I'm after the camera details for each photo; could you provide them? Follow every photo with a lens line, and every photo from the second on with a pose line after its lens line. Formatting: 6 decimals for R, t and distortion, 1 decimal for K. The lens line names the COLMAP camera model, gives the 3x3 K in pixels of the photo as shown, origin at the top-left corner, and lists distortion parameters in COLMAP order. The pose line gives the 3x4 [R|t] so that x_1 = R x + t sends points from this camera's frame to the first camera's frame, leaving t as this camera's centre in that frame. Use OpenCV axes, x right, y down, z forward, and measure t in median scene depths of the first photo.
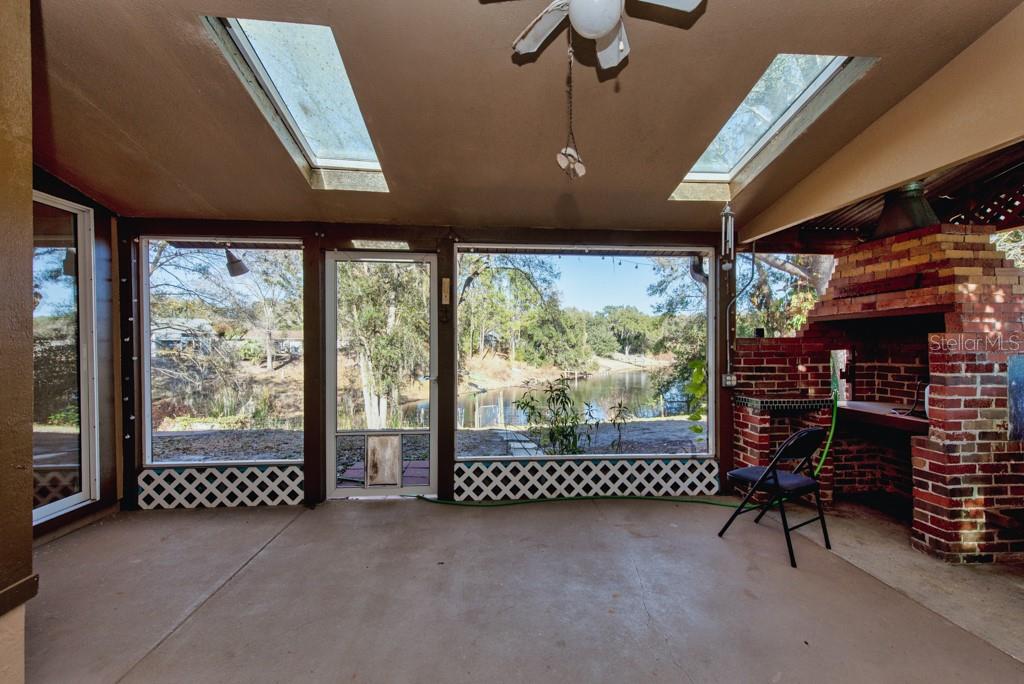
lens RADIAL K [[402.1, 0, 508.3], [0, 402.1, 346.7], [0, 0, 1]] dist [0.003555, 0.000071]
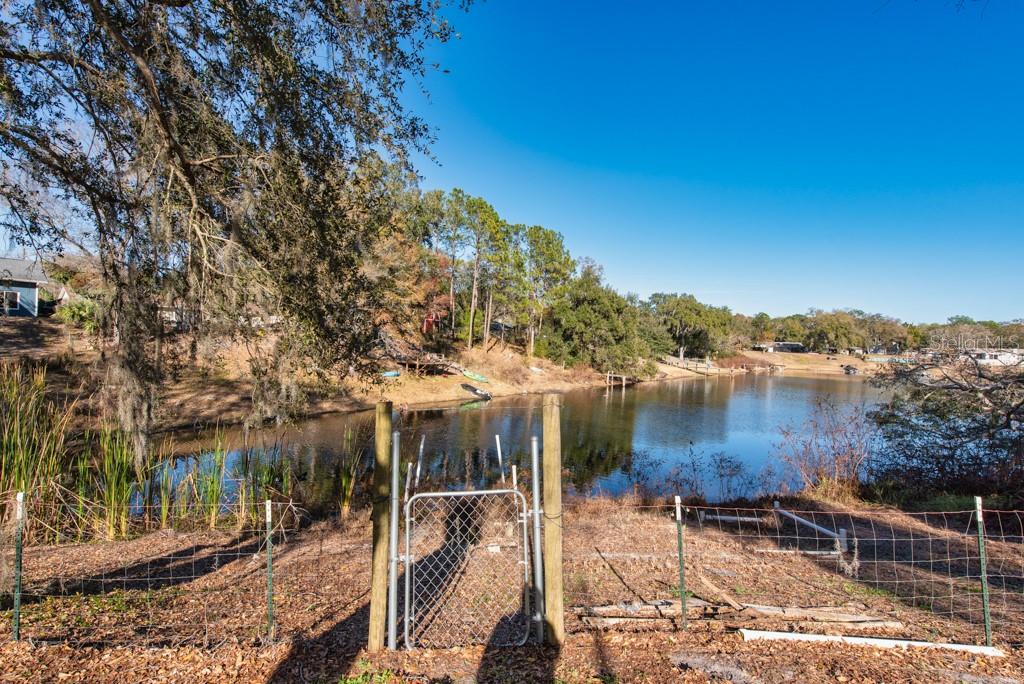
lens RADIAL K [[430.6, 0, 513.2], [0, 430.6, 342.7], [0, 0, 1]] dist [-0.000201, -0.000069]
pose [[0.998909, 0.044271, -0.014874, -0.010489], [-0.044575, 0.998789, -0.020814, 0.032530], [0.013935, 0.021454, 0.999673, 0.297407]]
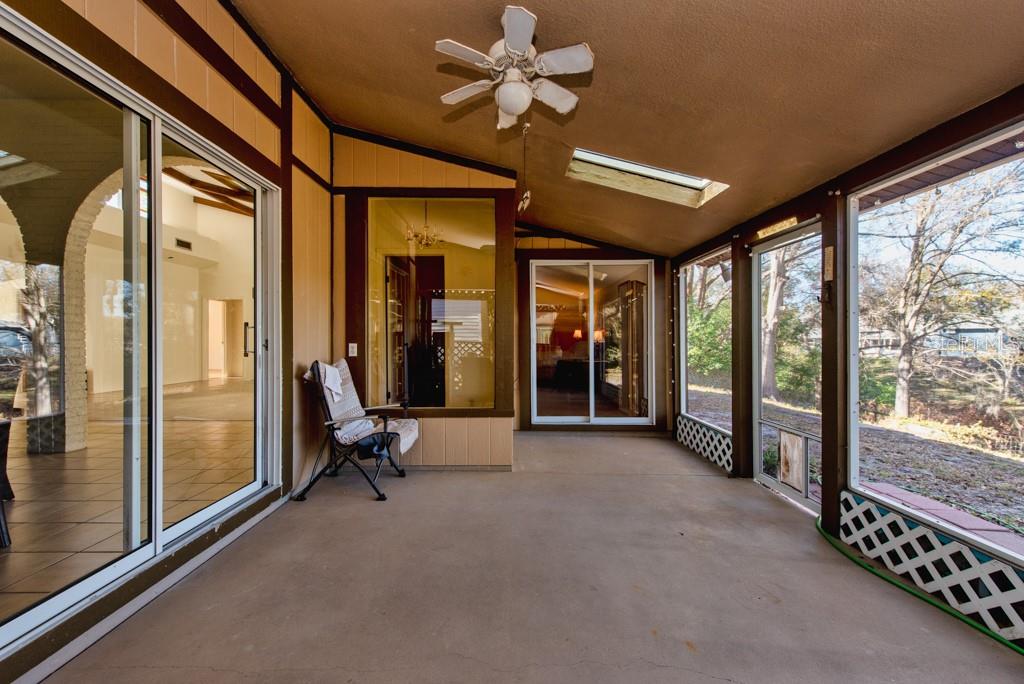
lens RADIAL K [[402.1, 0, 510.0], [0, 402.1, 346.0], [0, 0, 1]] dist [0.003555, 0.000071]
pose [[-0.083282, 0.011970, -0.996454, 0.041508], [-0.008840, 0.999880, 0.012750, 0.001056], [0.996487, 0.009871, -0.083166, 0.027623]]
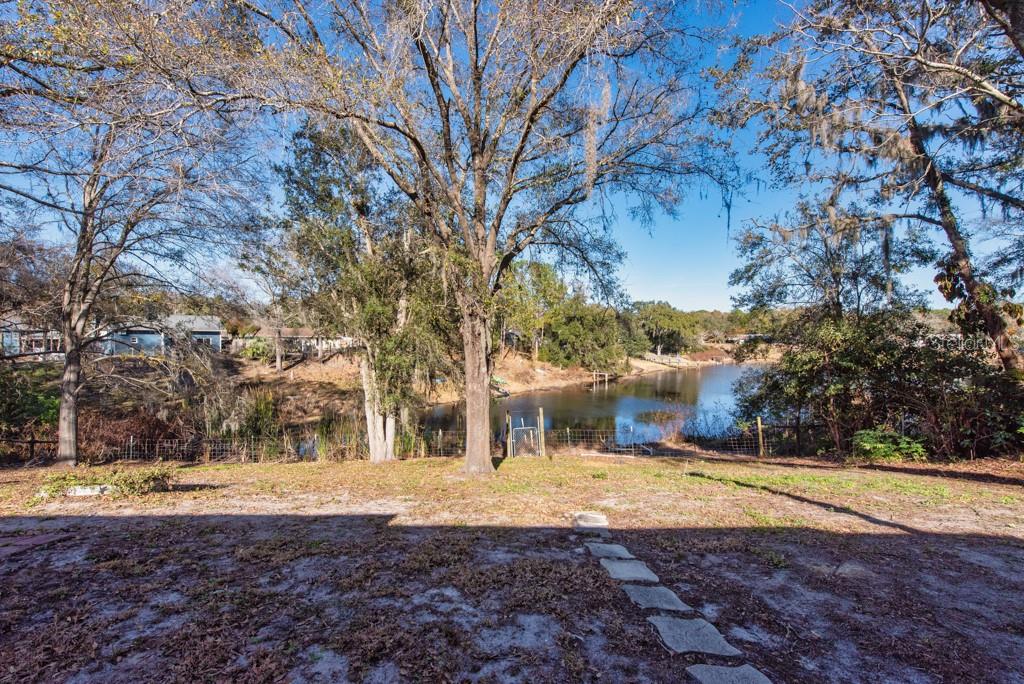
lens RADIAL K [[402.1, 0, 490.8], [0, 402.1, 341.0], [0, 0, 1]] dist [0.003555, 0.000071]
pose [[0.996598, 0.003992, -0.082314, -0.018489], [-0.004548, 0.999968, -0.006561, -0.004935], [0.082285, 0.006913, 0.996585, 0.080867]]
